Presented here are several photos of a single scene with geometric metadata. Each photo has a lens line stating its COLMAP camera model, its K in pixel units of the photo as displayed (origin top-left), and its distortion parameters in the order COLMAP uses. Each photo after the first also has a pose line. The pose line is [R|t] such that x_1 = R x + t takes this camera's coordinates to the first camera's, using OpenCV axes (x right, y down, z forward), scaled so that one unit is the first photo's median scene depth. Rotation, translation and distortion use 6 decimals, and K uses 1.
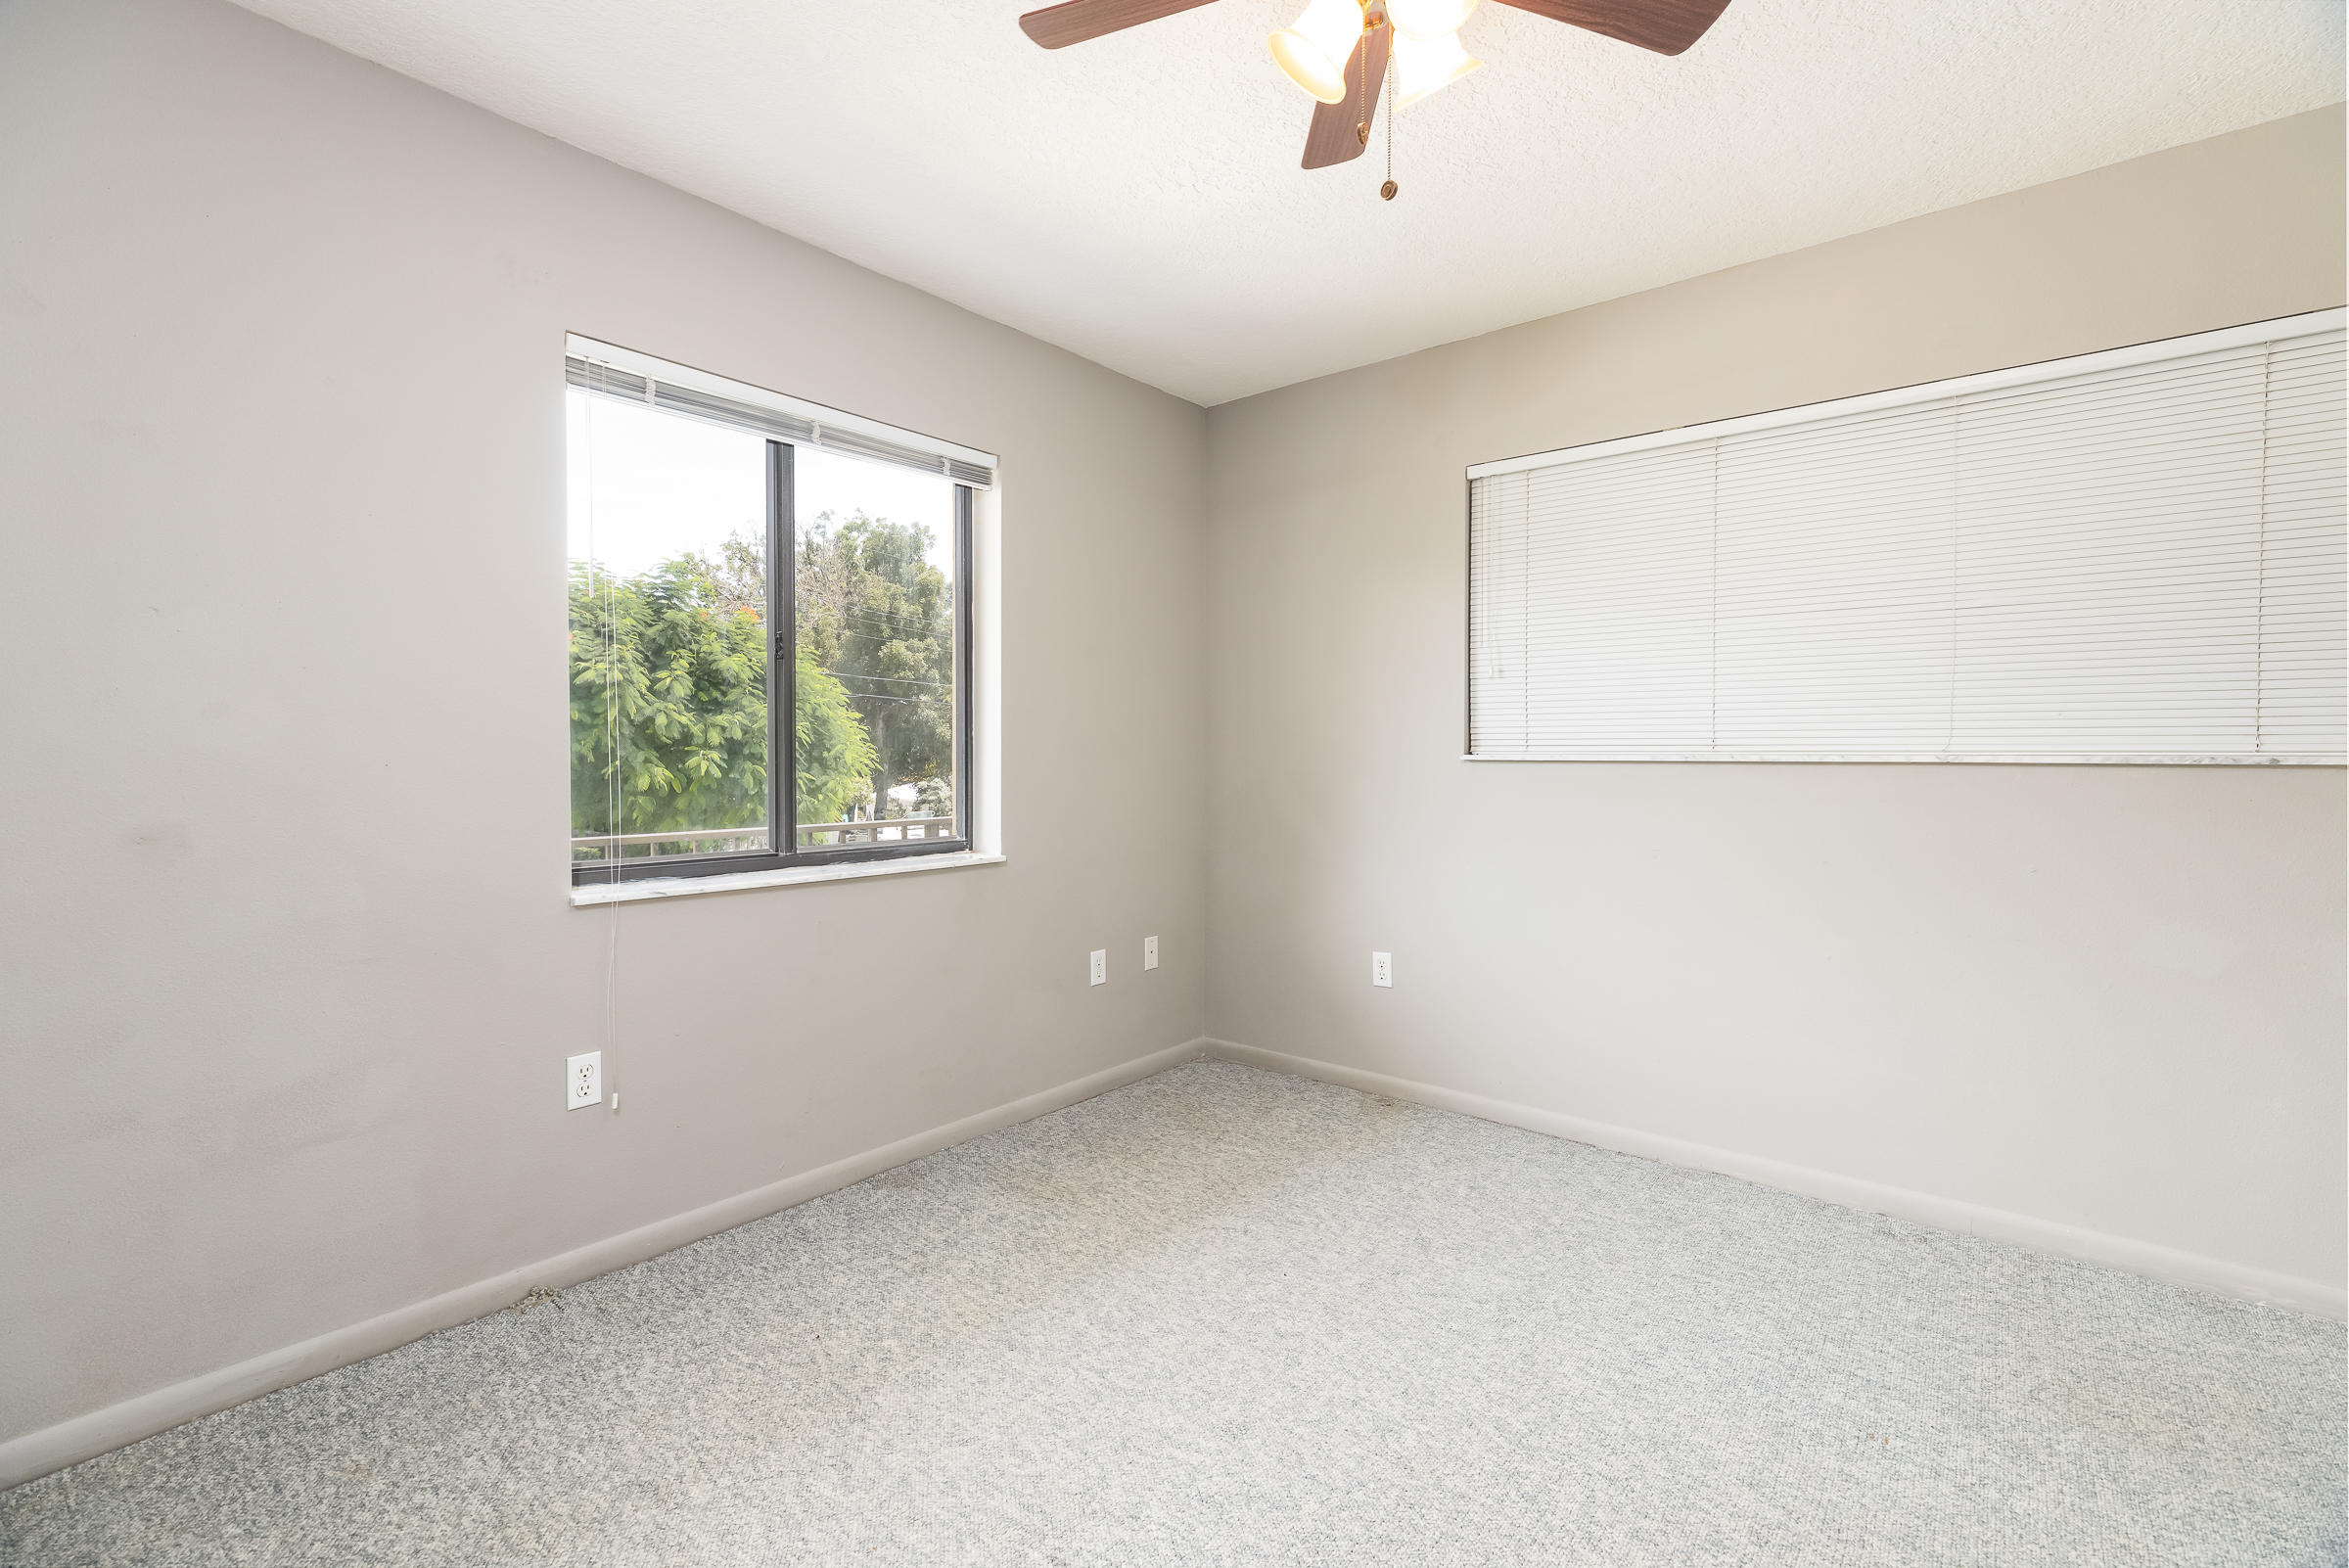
lens RADIAL K [[1067.8, 0, 1176.5], [0, 1067.8, 779.8], [0, 0, 1]] dist [0.007418, -0.000623]
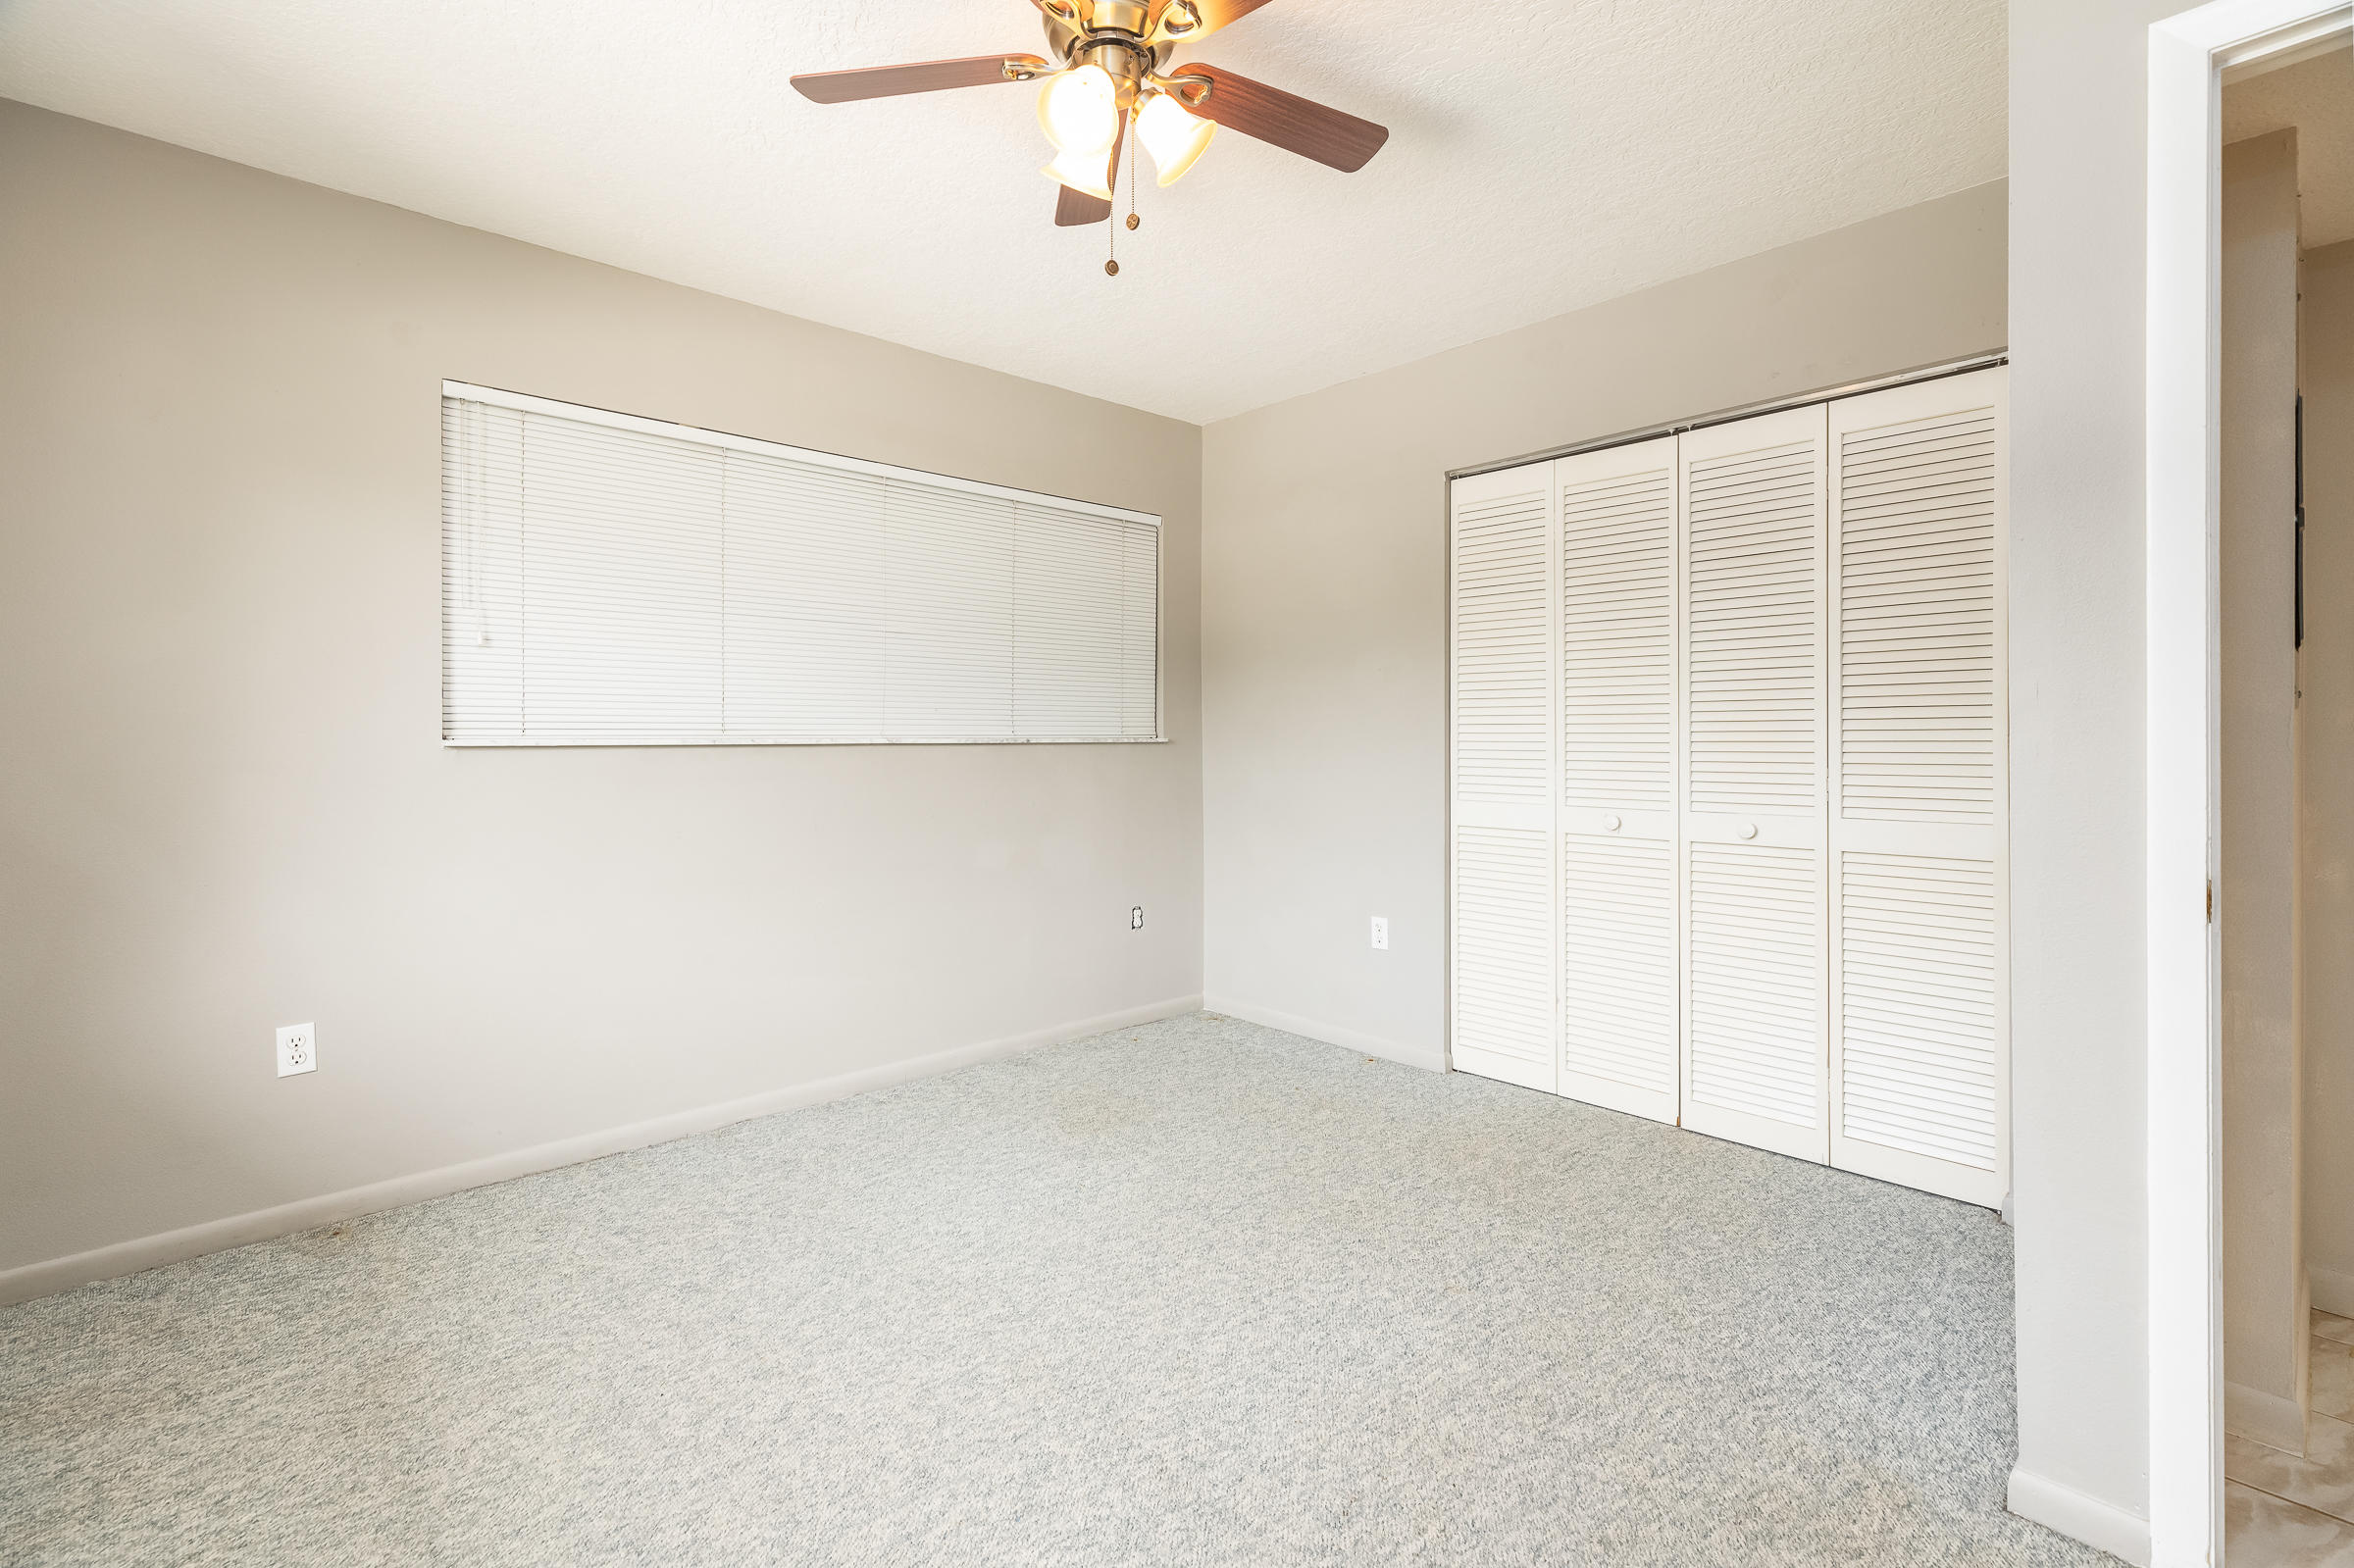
lens RADIAL K [[1069.9, 0, 1168.5], [0, 1069.9, 736.8], [0, 0, 1]] dist [0.007418, -0.000623]
pose [[0.121187, -0.001404, 0.992629, -0.496231], [0.025760, 0.999667, -0.001731, -0.011137], [-0.992295, 0.025780, 0.121183, 0.399070]]
